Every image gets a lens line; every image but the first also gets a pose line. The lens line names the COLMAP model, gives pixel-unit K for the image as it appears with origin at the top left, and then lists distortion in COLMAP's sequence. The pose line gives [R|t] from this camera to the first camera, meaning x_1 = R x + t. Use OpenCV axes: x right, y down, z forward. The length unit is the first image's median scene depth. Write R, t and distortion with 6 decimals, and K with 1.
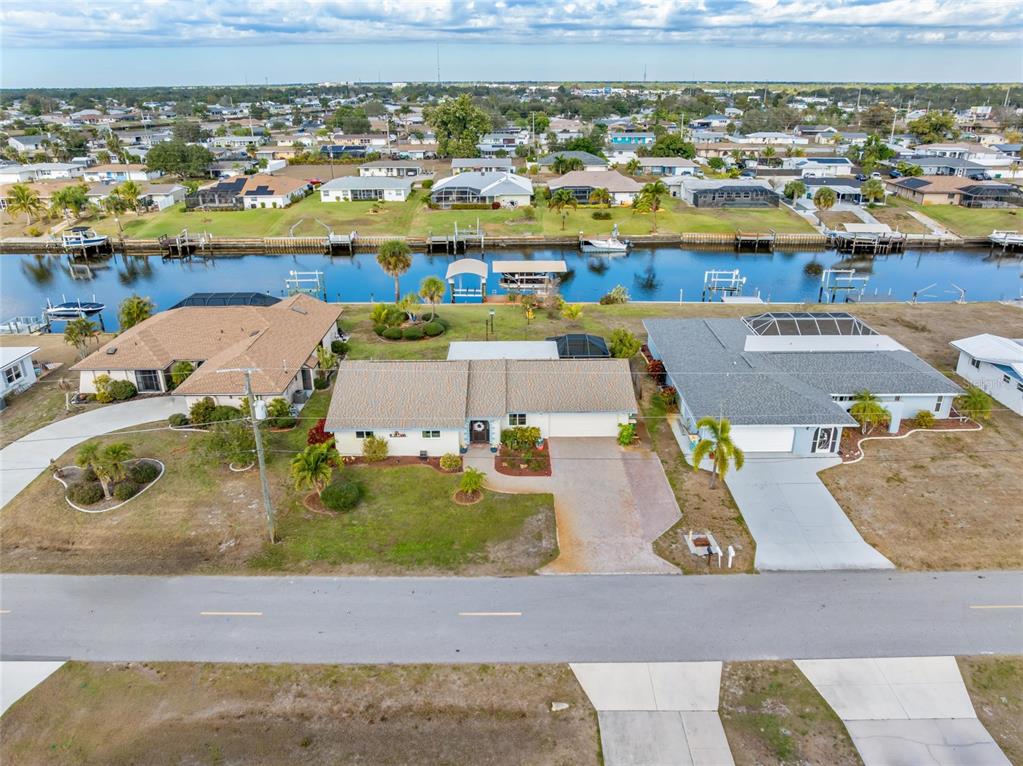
lens RADIAL K [[716.6, 0, 511.5], [0, 716.6, 383.0], [0, 0, 1]] dist [-0.027941, 0.001100]
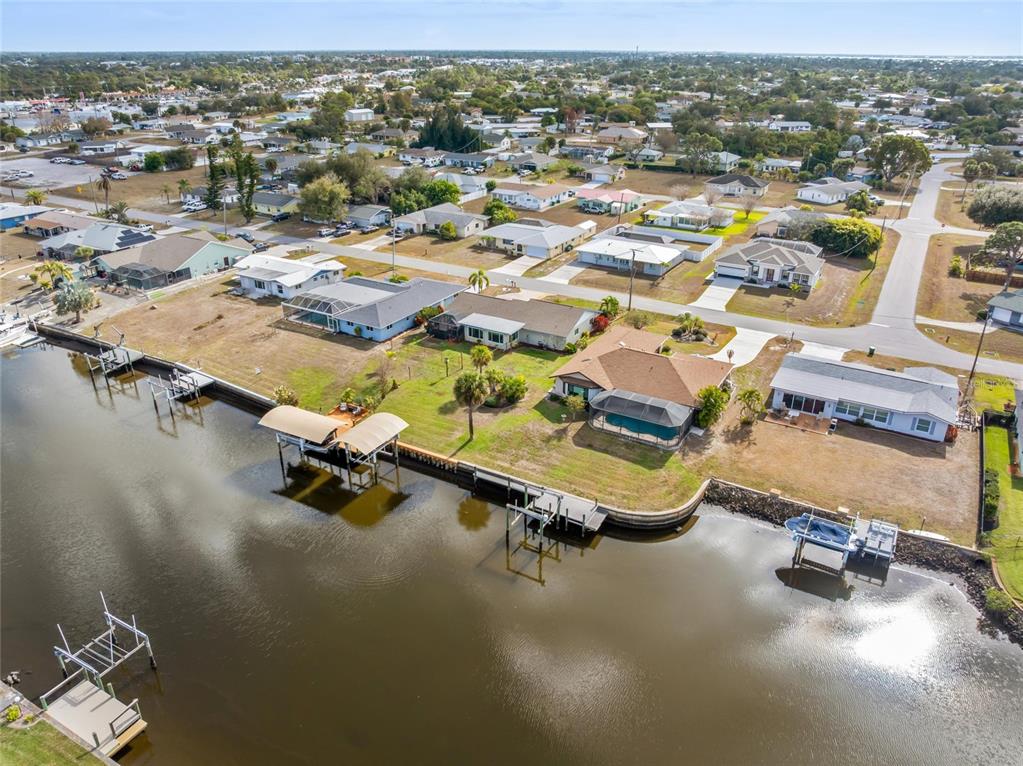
lens RADIAL K [[716.6, 0, 511.5], [0, 716.6, 383.0], [0, 0, 1]] dist [-0.027941, 0.001100]
pose [[-0.863631, -0.216806, 0.455123, -1.021118], [0.193097, 0.691680, 0.695911, -1.336362], [-0.465677, 0.688893, -0.555491, 2.369967]]
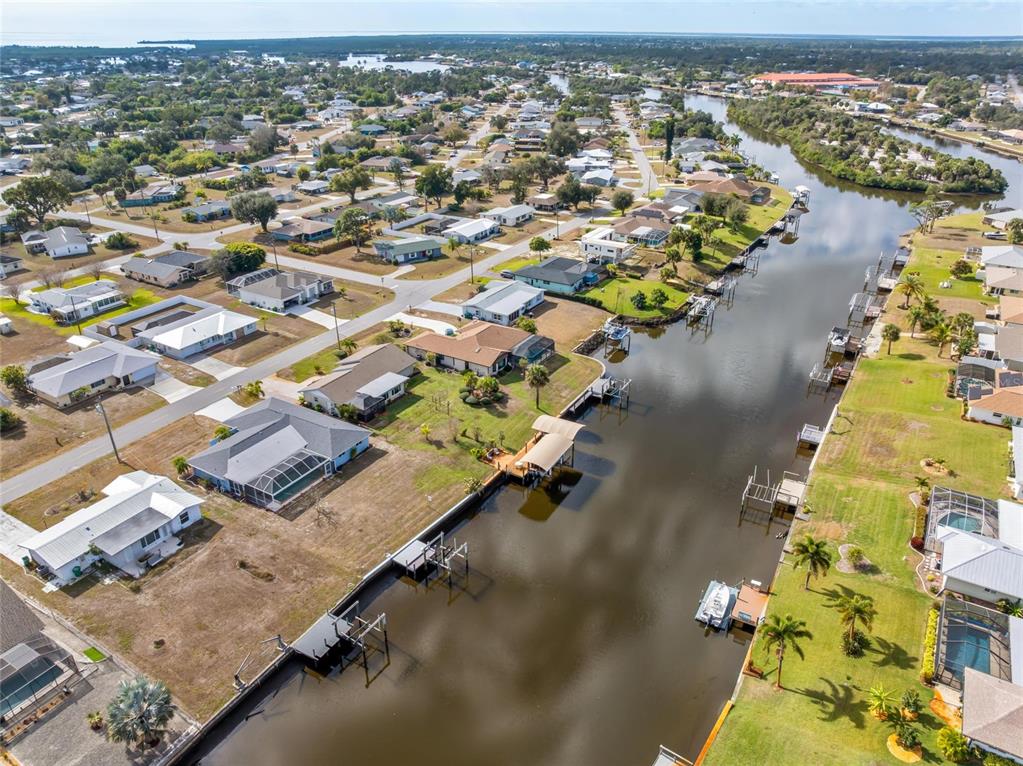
lens RADIAL K [[716.6, 0, 511.5], [0, 716.6, 383.0], [0, 0, 1]] dist [-0.027941, 0.001100]
pose [[-0.516091, 0.383398, -0.765935, 1.606772], [-0.330566, 0.735792, 0.591046, -1.643544], [0.790175, 0.558226, -0.252997, 2.119878]]
